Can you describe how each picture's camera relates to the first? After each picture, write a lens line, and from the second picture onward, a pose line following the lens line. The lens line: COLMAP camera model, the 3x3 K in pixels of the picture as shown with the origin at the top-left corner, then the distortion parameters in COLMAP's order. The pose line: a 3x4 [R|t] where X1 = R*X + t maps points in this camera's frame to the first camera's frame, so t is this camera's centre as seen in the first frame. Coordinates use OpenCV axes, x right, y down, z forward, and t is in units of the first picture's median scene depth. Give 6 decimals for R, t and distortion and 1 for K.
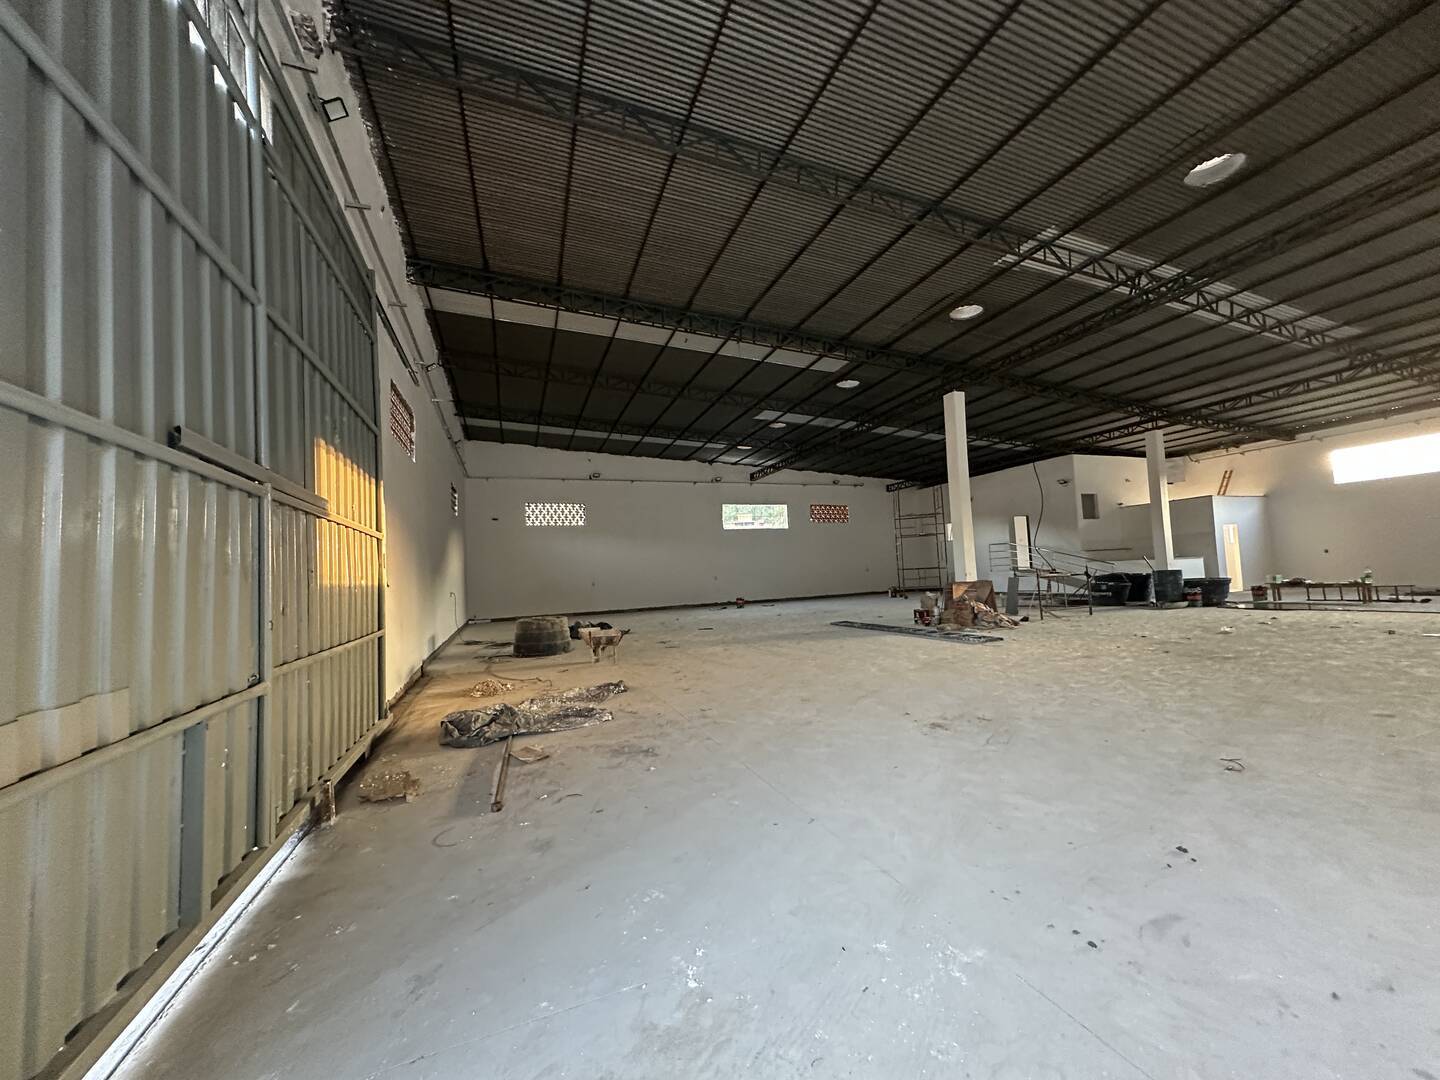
lens RADIAL K [[574.9, 0, 718.9], [0, 574.9, 547.9], [0, 0, 1]] dist [-0.001904, 0.000547]
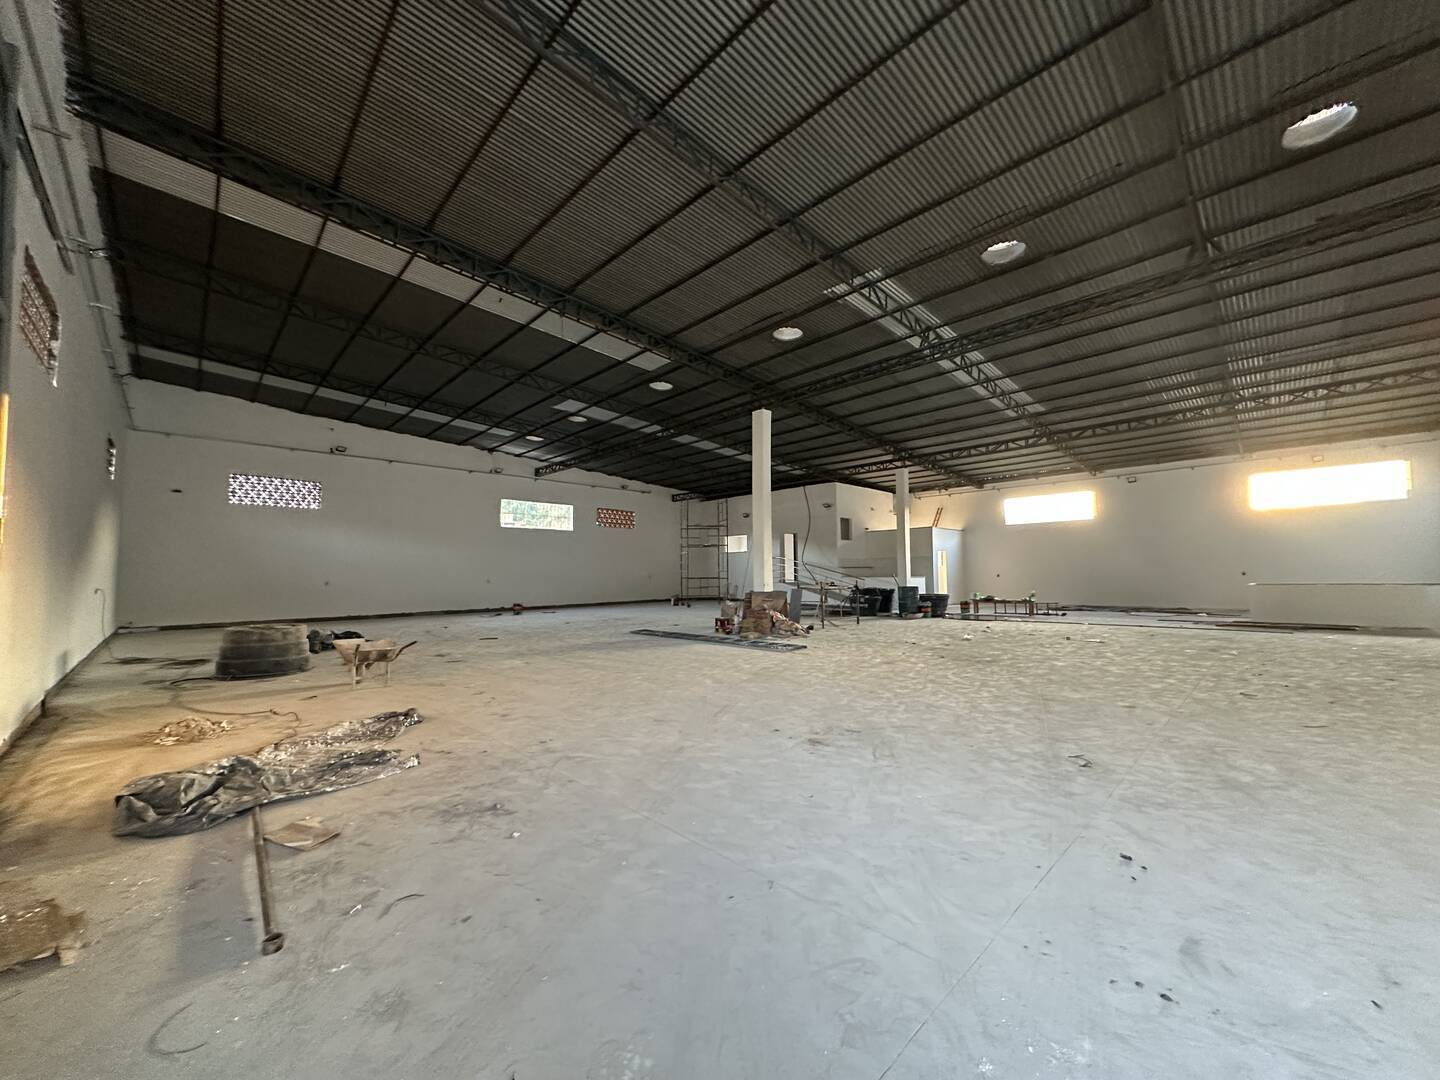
lens RADIAL K [[574.9, 0, 718.3], [0, 574.9, 545.1], [0, 0, 1]] dist [-0.001904, 0.000547]
pose [[0.916230, 0.057888, 0.396449, -0.084145], [-0.050990, 0.998309, -0.027926, 0.010144], [-0.397395, 0.005372, 0.917632, 0.098832]]
